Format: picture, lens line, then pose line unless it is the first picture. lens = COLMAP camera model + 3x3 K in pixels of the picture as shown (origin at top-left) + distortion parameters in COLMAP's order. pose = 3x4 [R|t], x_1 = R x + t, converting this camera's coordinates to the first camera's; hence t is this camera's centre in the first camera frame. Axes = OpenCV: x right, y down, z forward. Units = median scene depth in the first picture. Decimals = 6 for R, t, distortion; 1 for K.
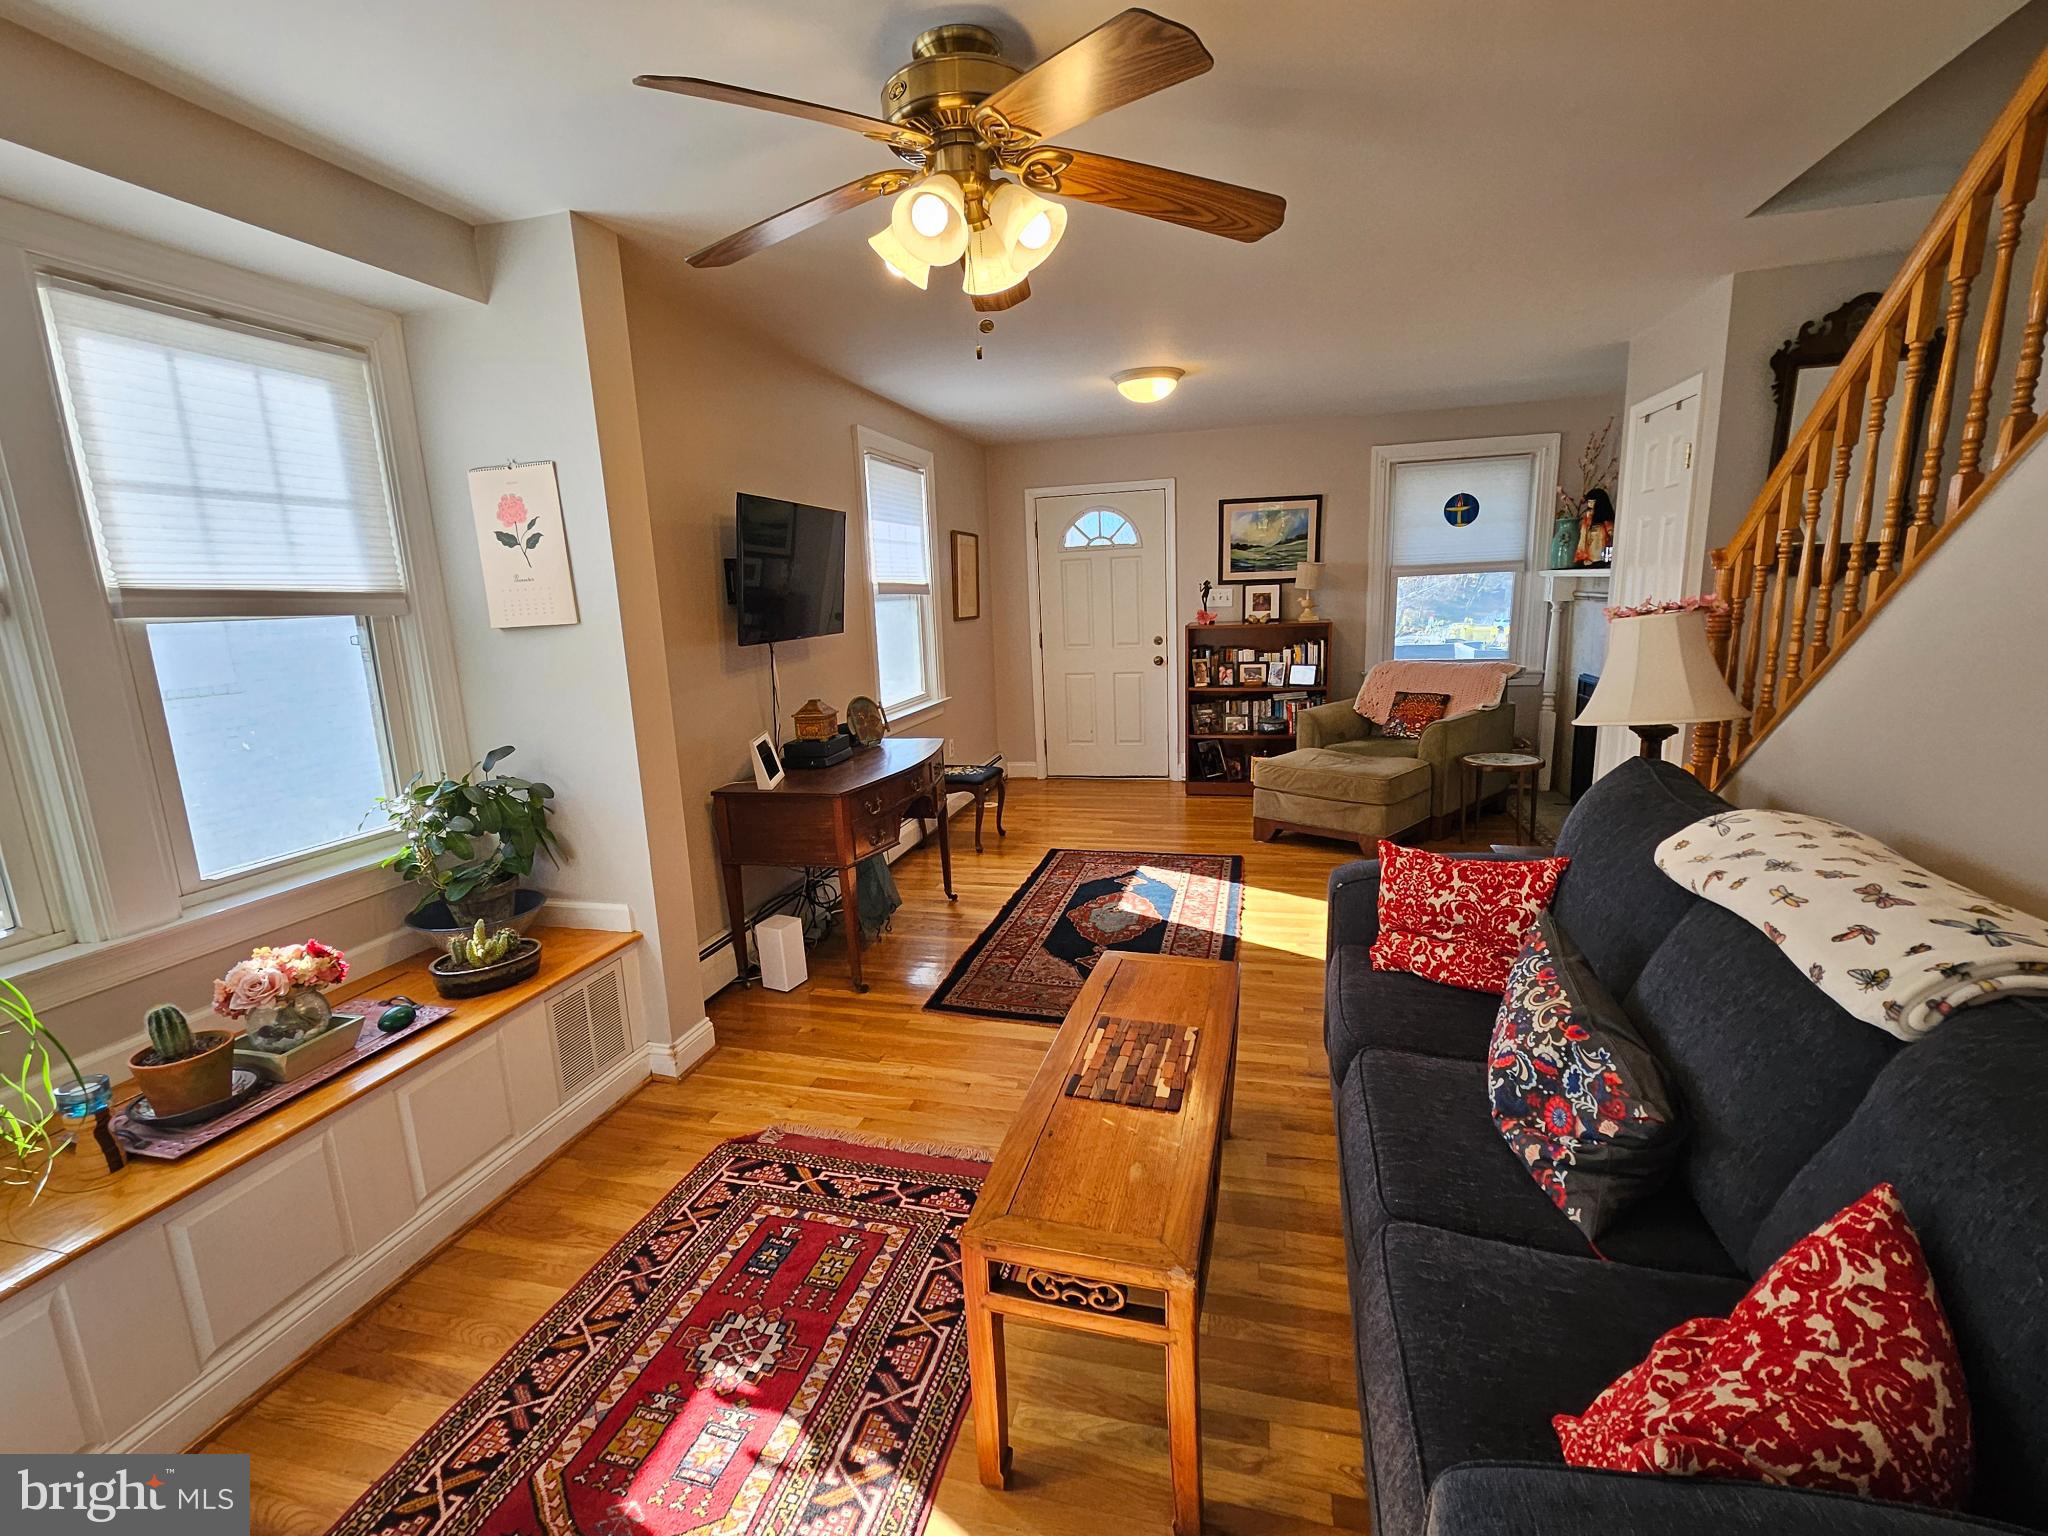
lens RADIAL K [[928.1, 0, 1015.4], [0, 928.1, 783.8], [0, 0, 1]] dist [0.008761, -0.000828]
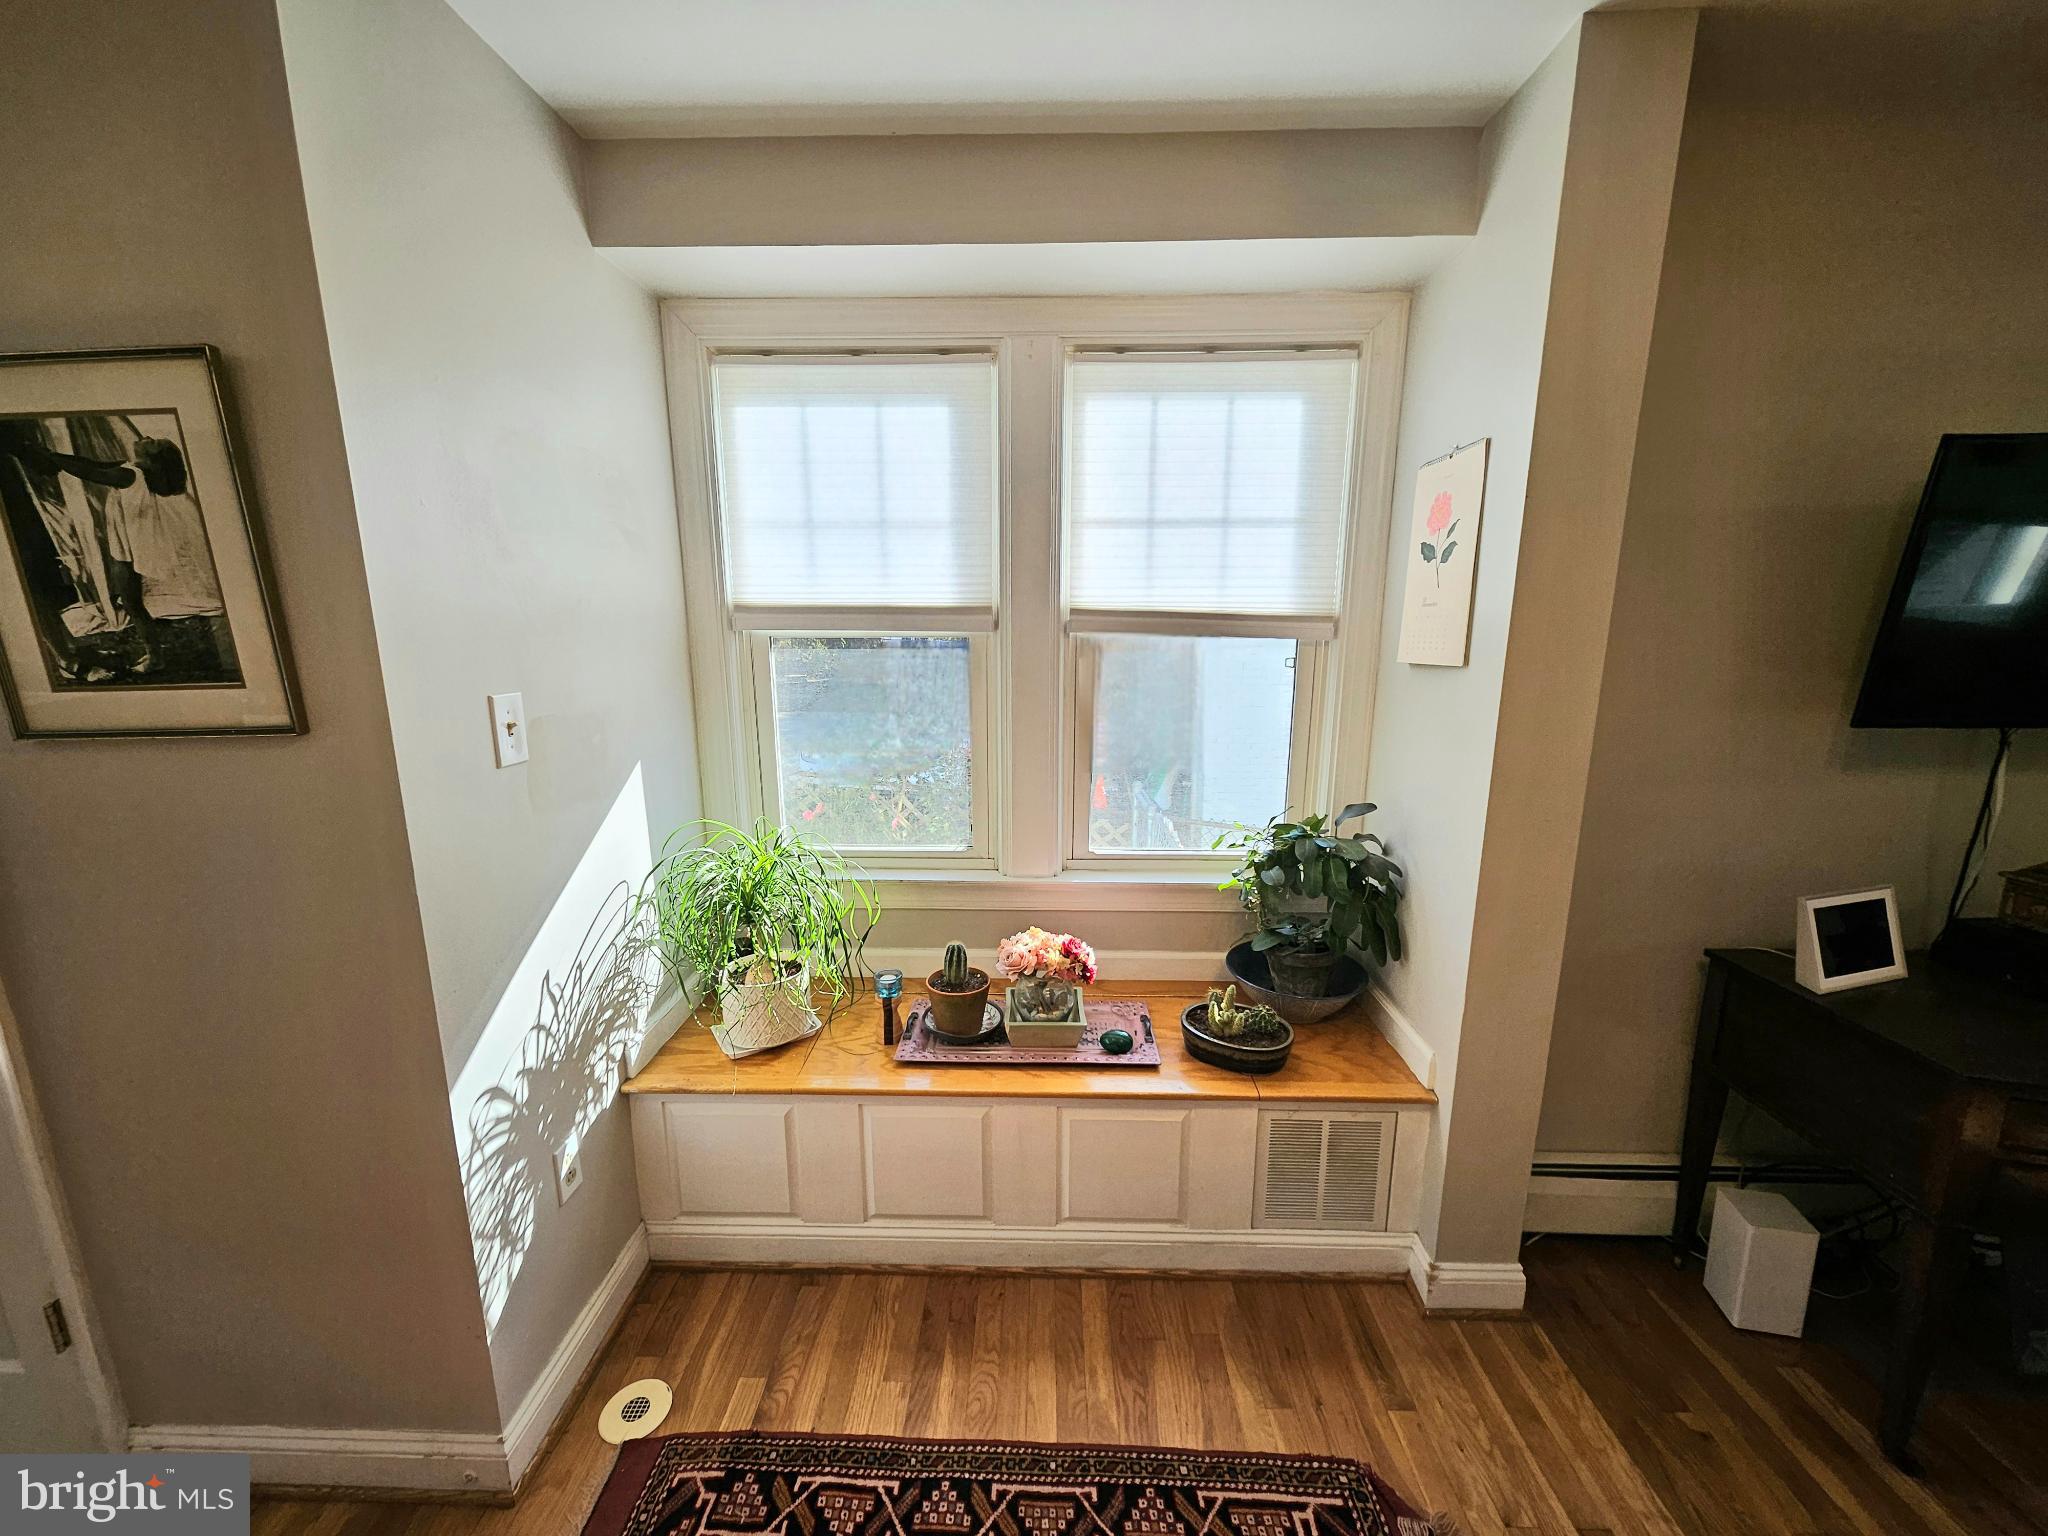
lens RADIAL K [[799.4, 0, 1024.8], [0, 799.4, 782.3], [0, 0, 1]] dist [0.003932, -0.000435]
pose [[0.237951, 0.232303, -0.943088, 0.038783], [-0.208423, 0.960571, 0.184022, -0.097022], [0.948651, 0.152772, 0.276986, 0.389864]]
